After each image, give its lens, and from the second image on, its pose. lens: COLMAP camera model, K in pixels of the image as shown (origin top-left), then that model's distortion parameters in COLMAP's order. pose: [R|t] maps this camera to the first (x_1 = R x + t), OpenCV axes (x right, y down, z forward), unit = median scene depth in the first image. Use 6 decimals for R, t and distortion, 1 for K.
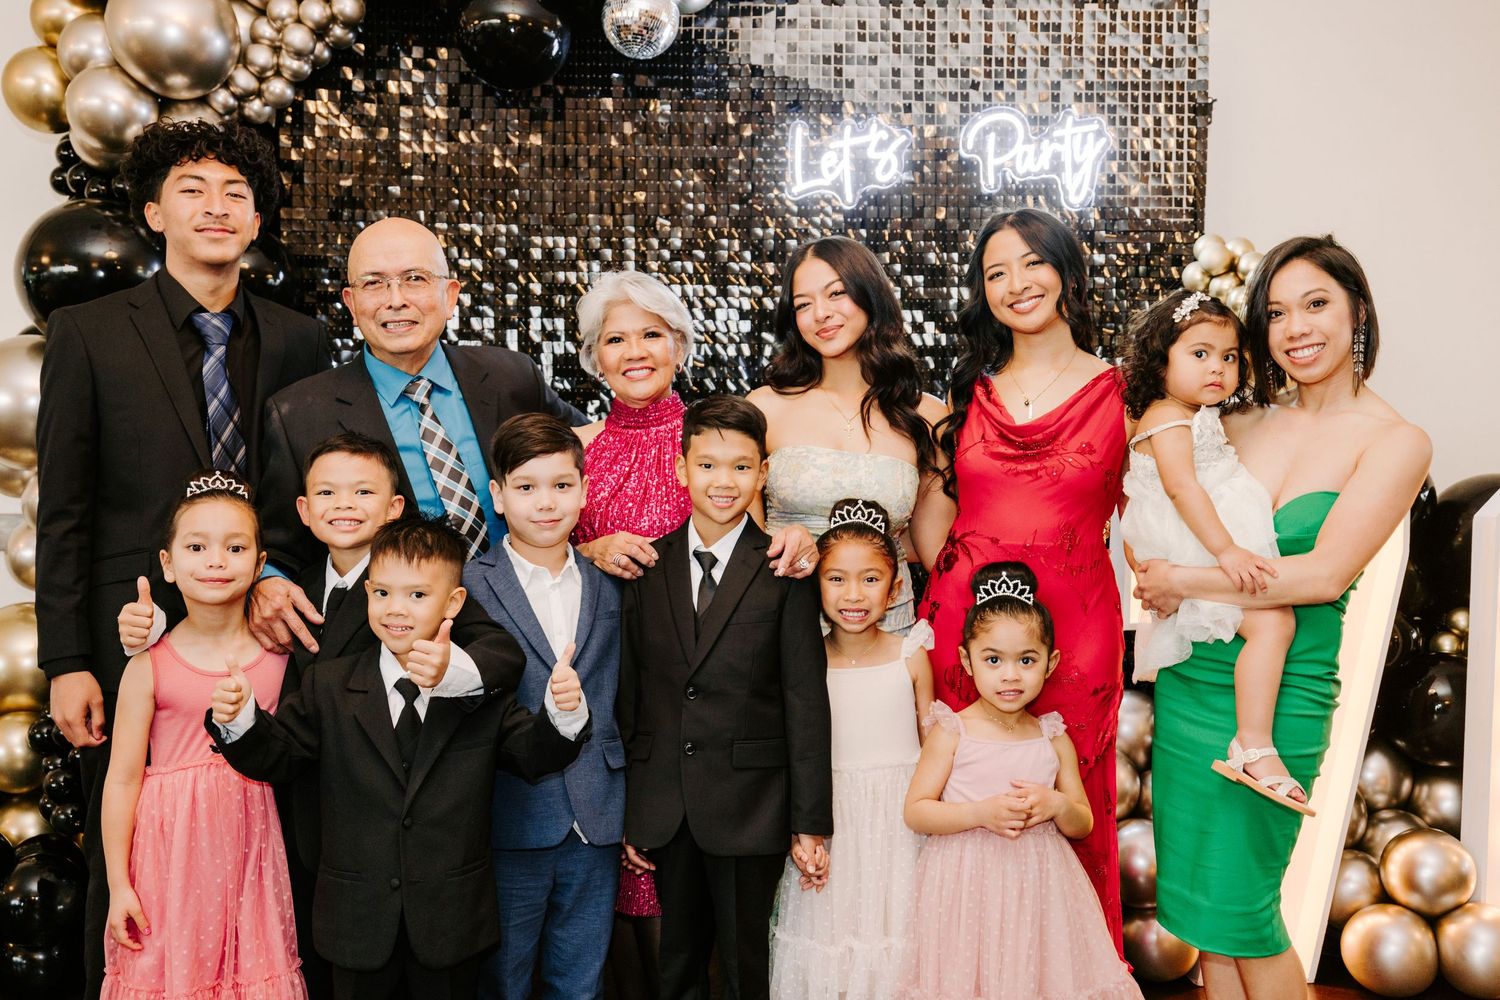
lens RADIAL K [[1436.0, 0, 754.7], [0, 1436.0, 504.4], [0, 0, 1]] dist [0.000770, 0.000000]
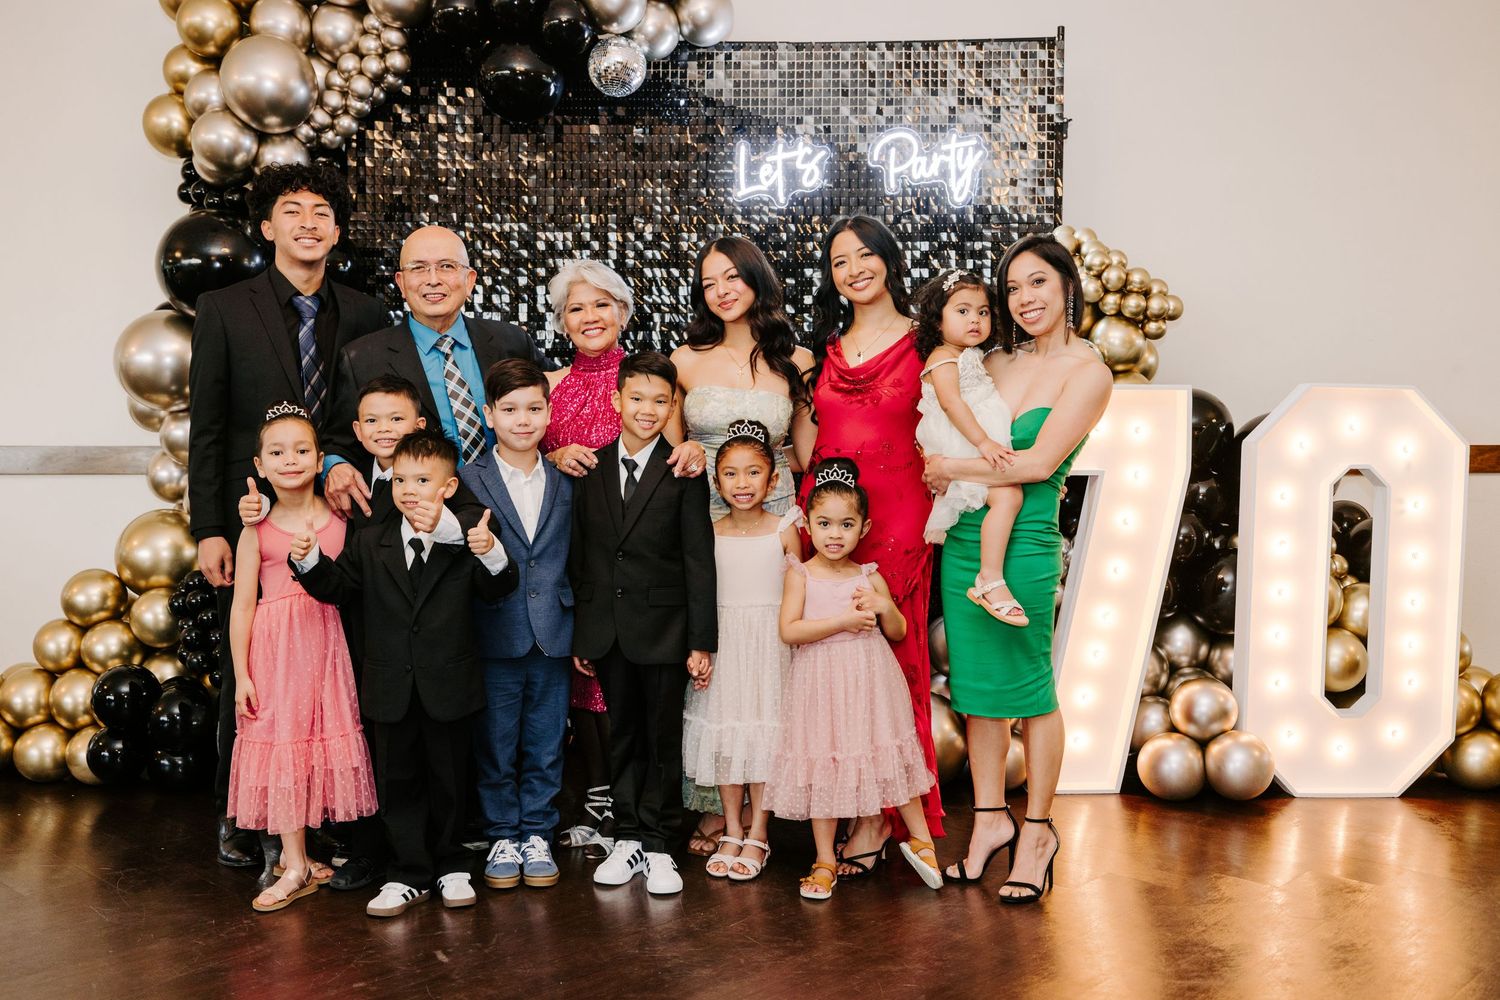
lens RADIAL K [[1436.0, 0, 745.5], [0, 1436.0, 495.9], [0, 0, 1]] dist [0.000770, 0.000000]
pose [[0.998806, -0.000541, -0.048848, 0.113316], [0.001135, 0.999926, 0.012141, 0.043822], [0.048838, -0.012182, 0.998732, -0.347730]]
